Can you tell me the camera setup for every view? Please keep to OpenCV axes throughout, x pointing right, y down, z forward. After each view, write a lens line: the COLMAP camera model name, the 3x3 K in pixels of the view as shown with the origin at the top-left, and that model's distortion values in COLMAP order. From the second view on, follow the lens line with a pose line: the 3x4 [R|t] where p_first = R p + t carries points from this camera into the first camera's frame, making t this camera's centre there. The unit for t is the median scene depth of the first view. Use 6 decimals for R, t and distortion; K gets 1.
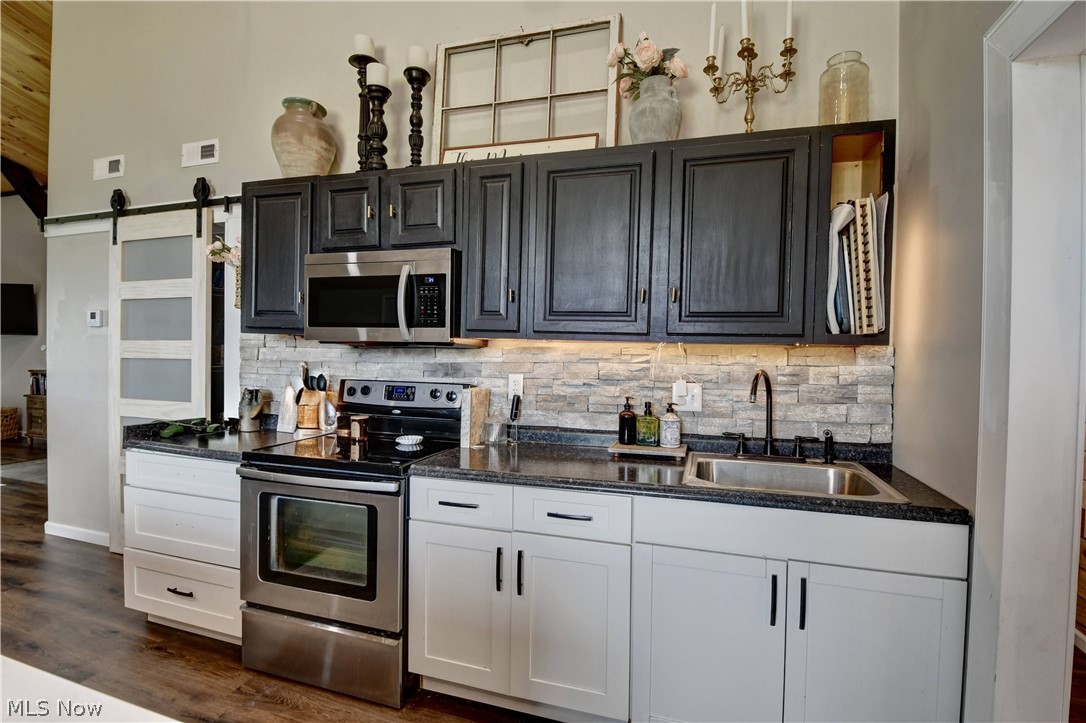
lens RADIAL K [[505.7, 0, 543.0], [0, 505.7, 361.5], [0, 0, 1]] dist [-0.001809, -0.000335]
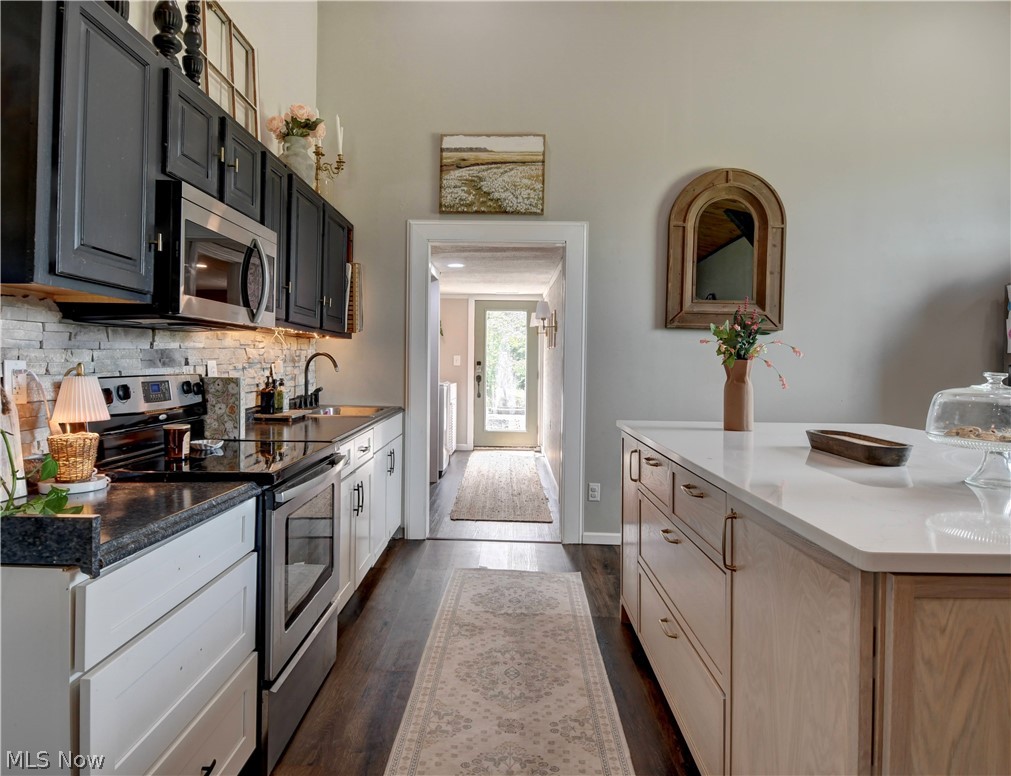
lens RADIAL K [[637.0, 0, 490.7], [0, 637.0, 367.5], [0, 0, 1]] dist [0.002934, -0.001217]
pose [[-0.272872, -0.029502, 0.961598, -1.339387], [0.003180, 0.999497, 0.031567, 0.001867], [-0.962045, 0.011672, -0.272641, 0.828391]]
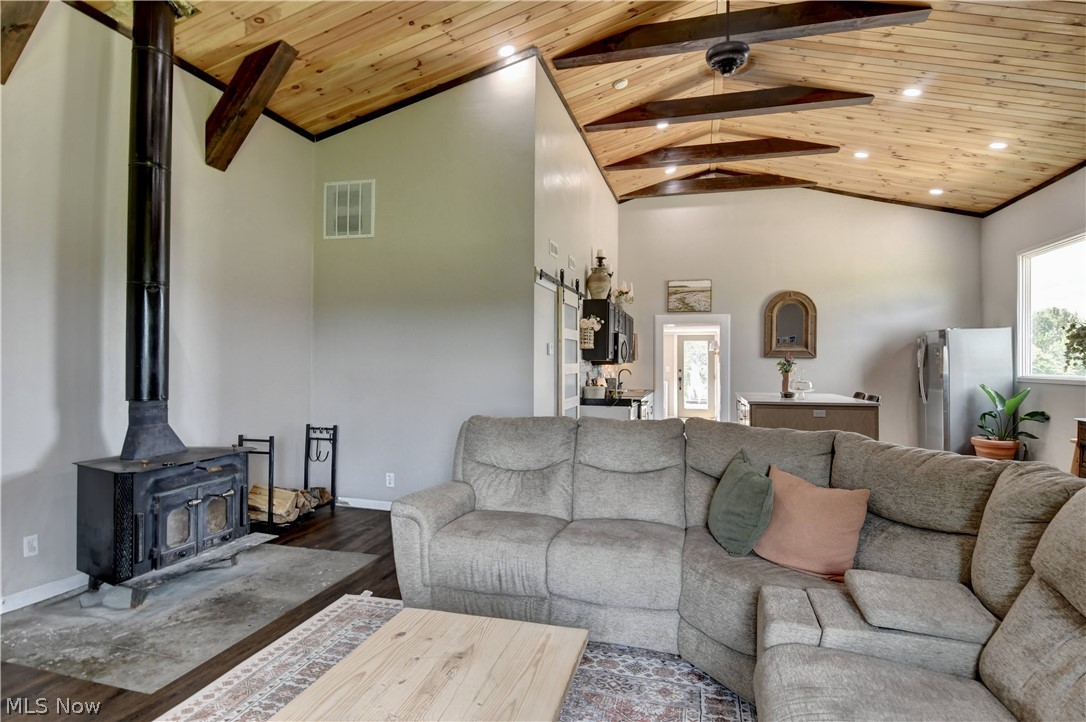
lens RADIAL K [[561.7, 0, 547.6], [0, 561.7, 357.2], [0, 0, 1]] dist [0.002330, -0.019508]
pose [[-0.043265, -0.004082, 0.999055, -3.502821], [0.016303, 0.999856, 0.004791, -0.094212], [-0.998931, 0.016495, -0.043192, 1.502229]]
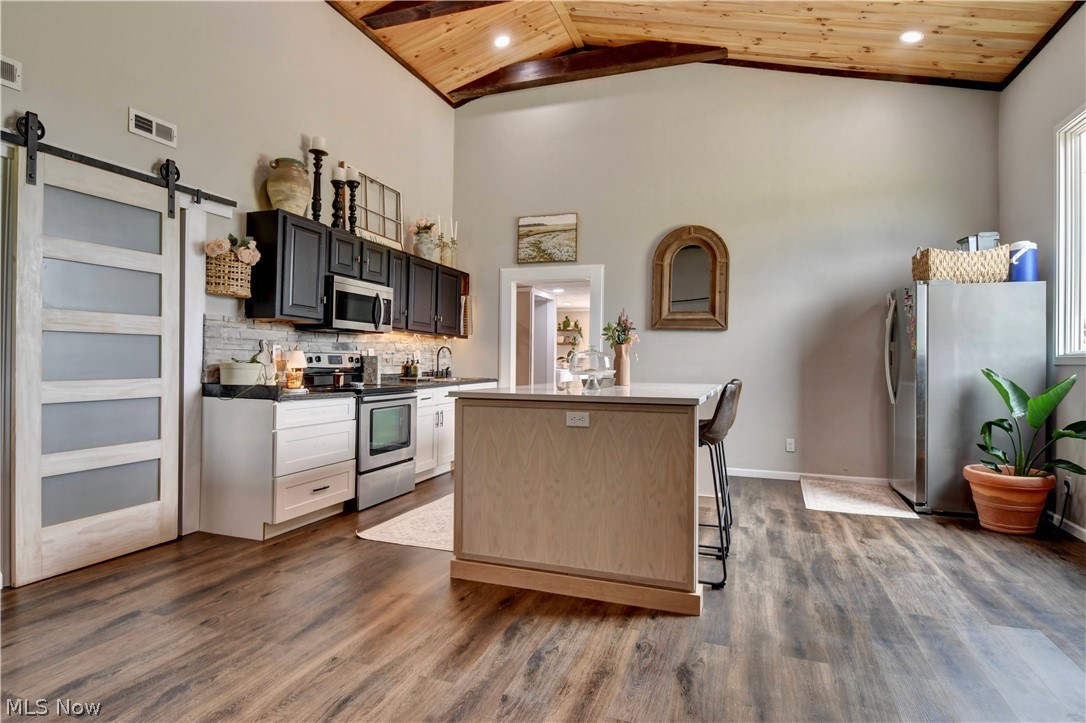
lens RADIAL K [[561.7, 0, 547.6], [0, 561.7, 357.7], [0, 0, 1]] dist [0.002330, -0.019508]
pose [[0.029183, -0.009485, 0.999529, -2.242031], [0.009652, 0.999911, 0.009207, 0.047259], [-0.999527, 0.009379, 0.029272, 0.245825]]
